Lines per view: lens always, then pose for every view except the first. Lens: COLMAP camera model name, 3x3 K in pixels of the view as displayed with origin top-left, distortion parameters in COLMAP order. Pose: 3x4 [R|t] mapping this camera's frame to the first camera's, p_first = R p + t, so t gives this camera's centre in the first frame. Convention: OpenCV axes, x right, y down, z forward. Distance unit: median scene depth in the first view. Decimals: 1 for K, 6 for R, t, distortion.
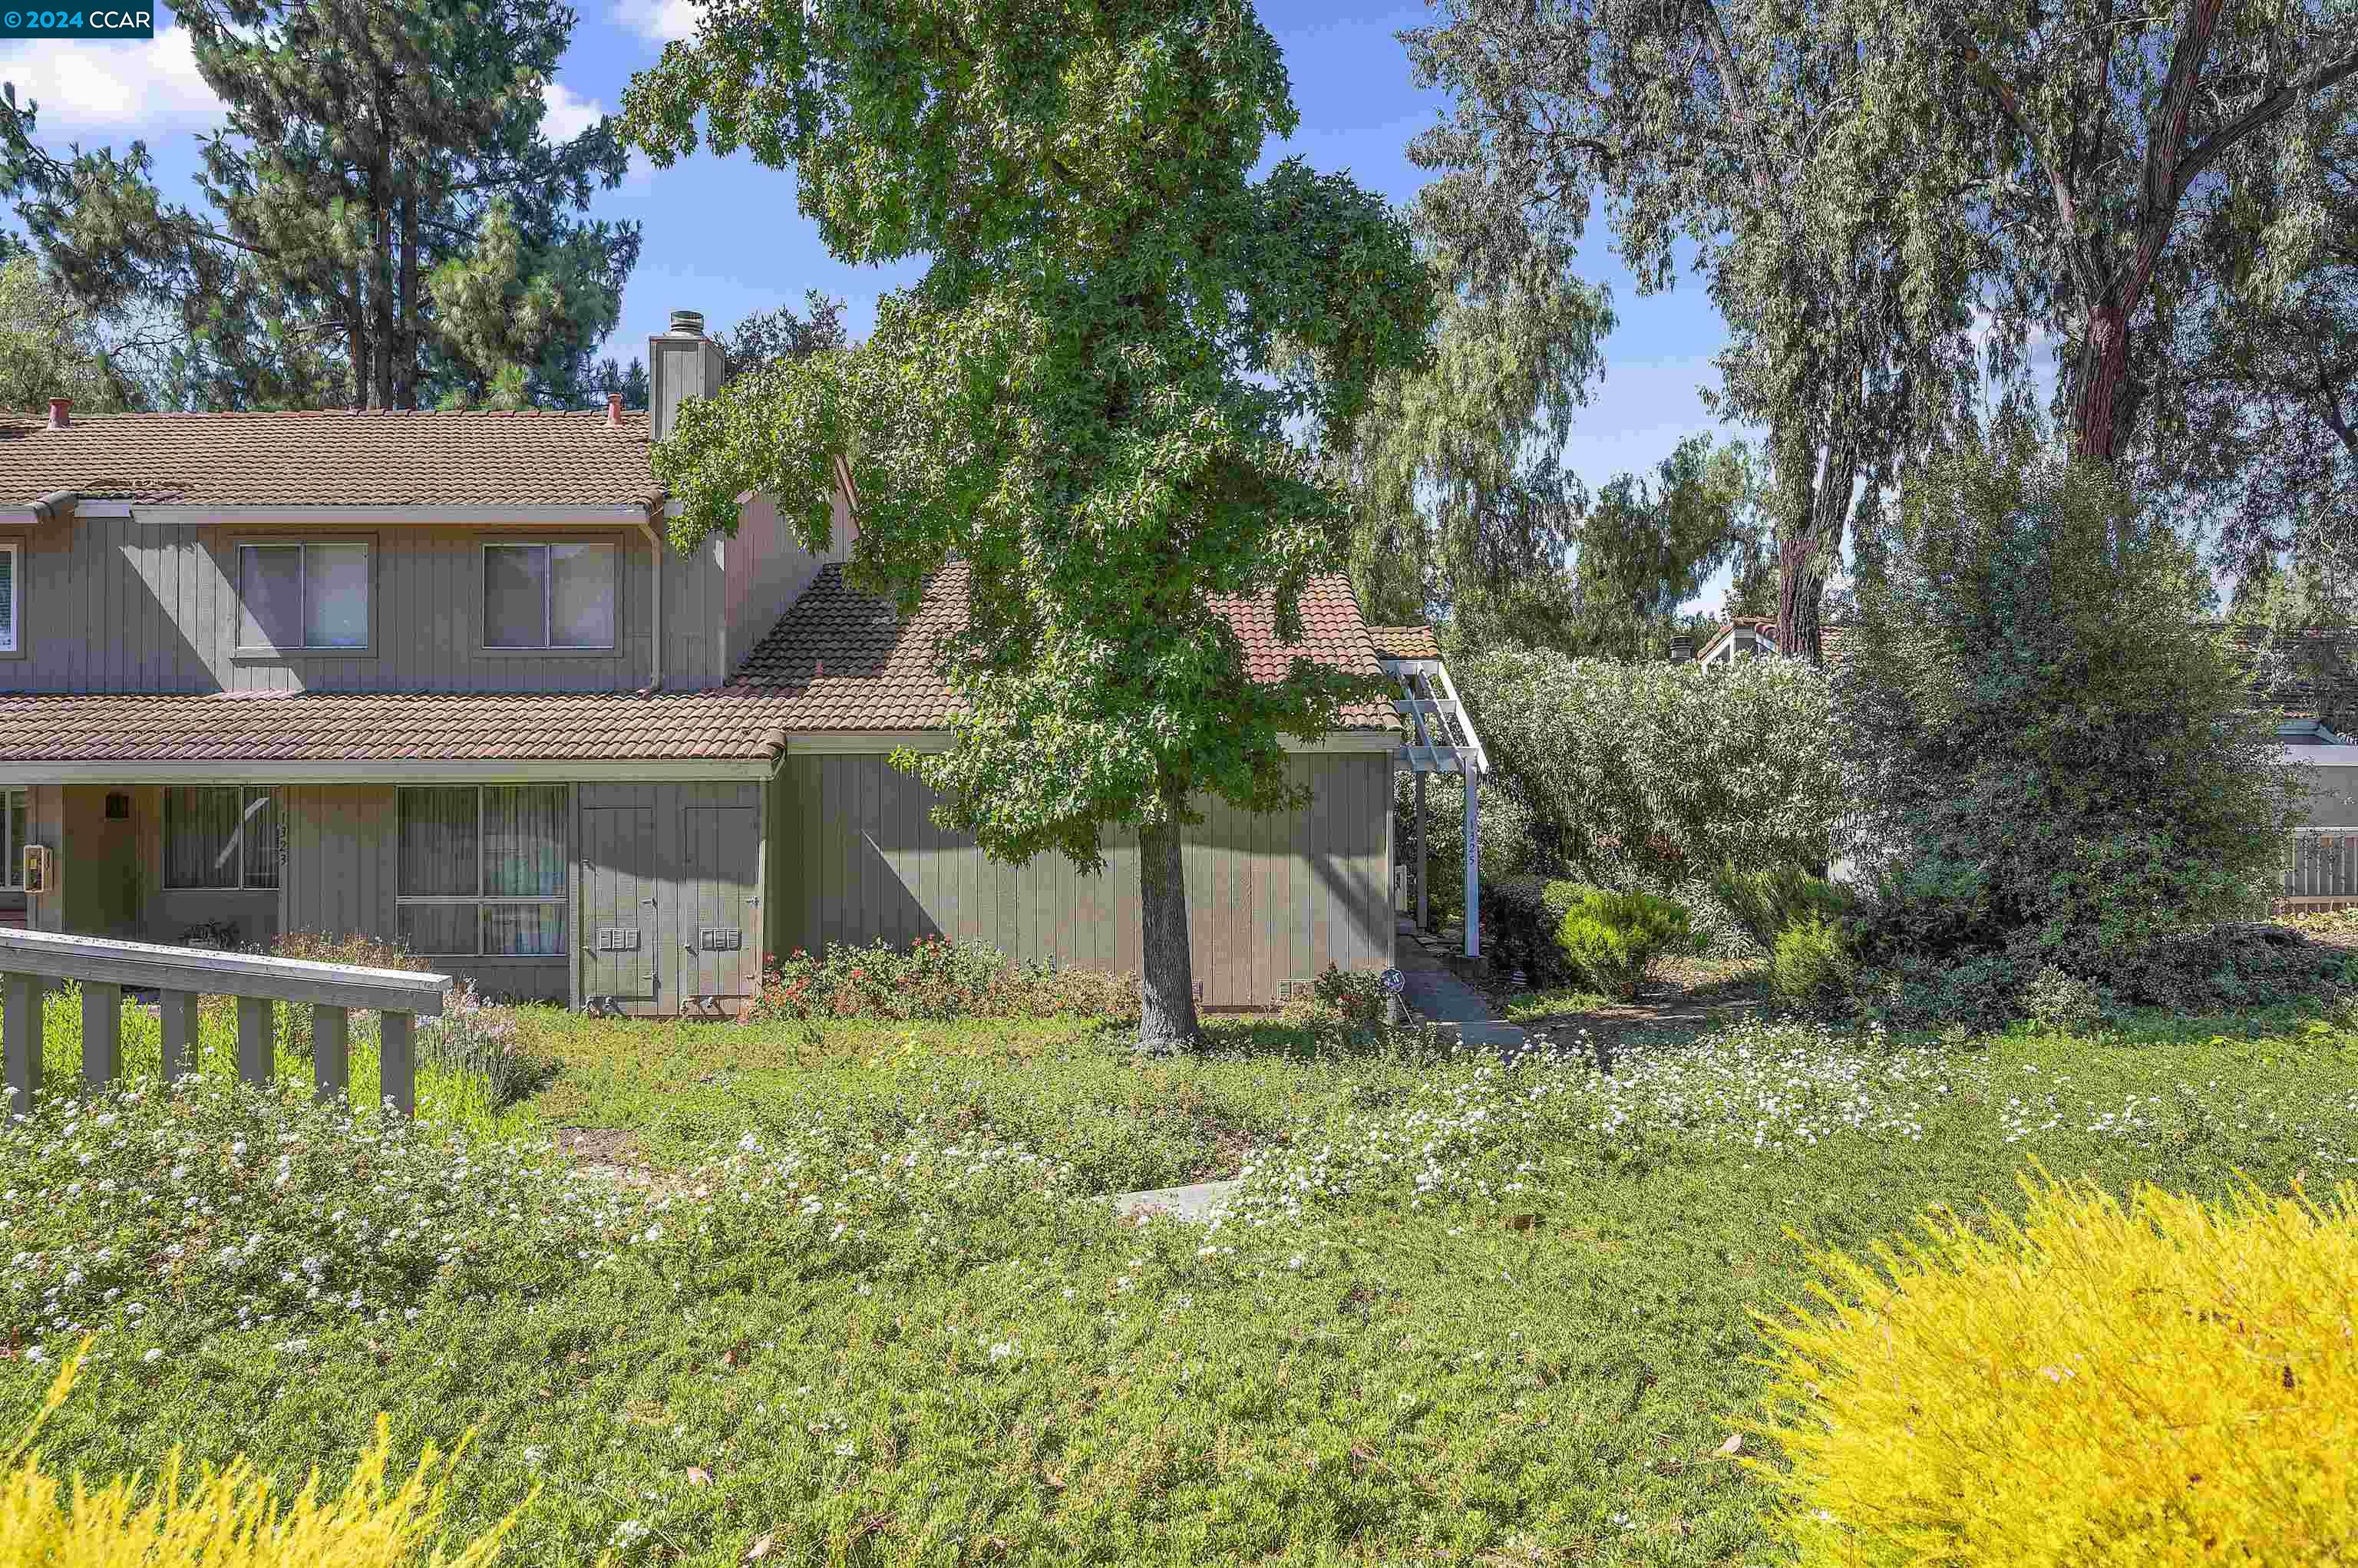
lens RADIAL K [[1517.9, 0, 1180.0], [0, 1517.9, 780.8], [0, 0, 1]] dist [0.003439, 0.000294]
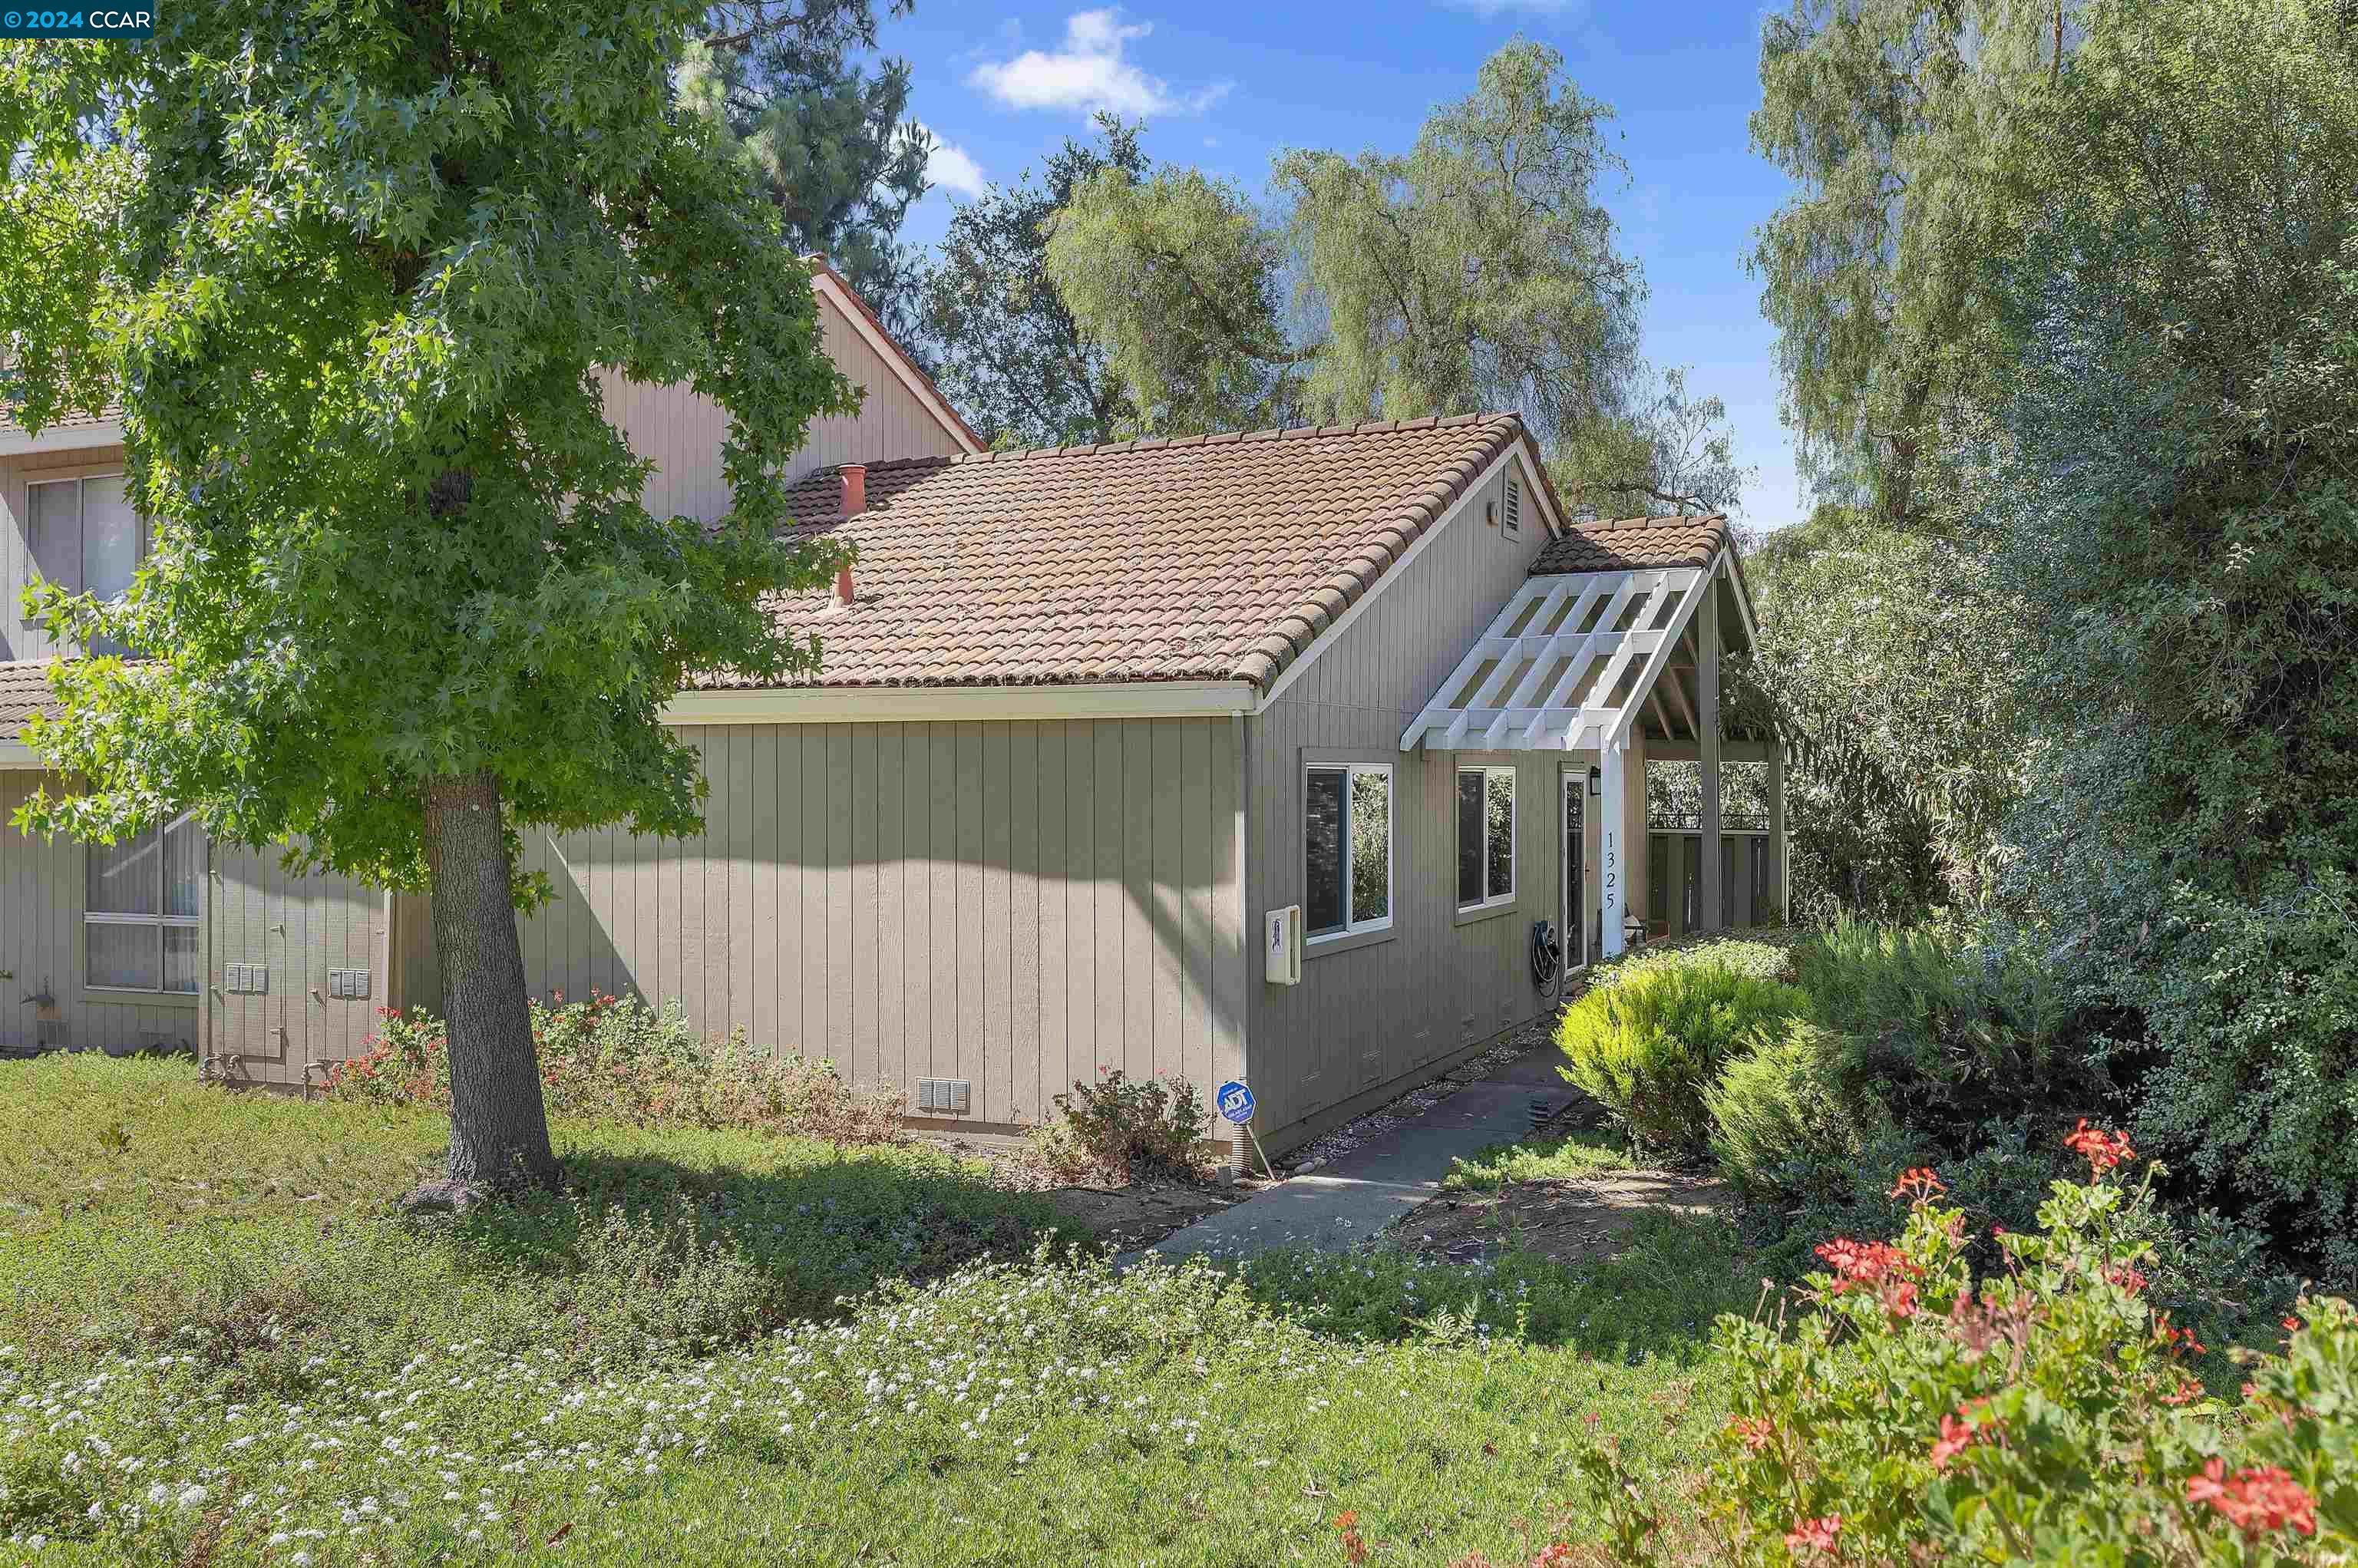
lens RADIAL K [[2019.5, 0, 1178.7], [0, 2019.5, 785.9], [0, 0, 1]] dist [-0.004161, 0.000750]
pose [[0.914823, -0.000066, -0.403855, 0.428084], [-0.002599, 0.999978, -0.006051, 0.015892], [0.403847, 0.006585, 0.914803, 0.280977]]
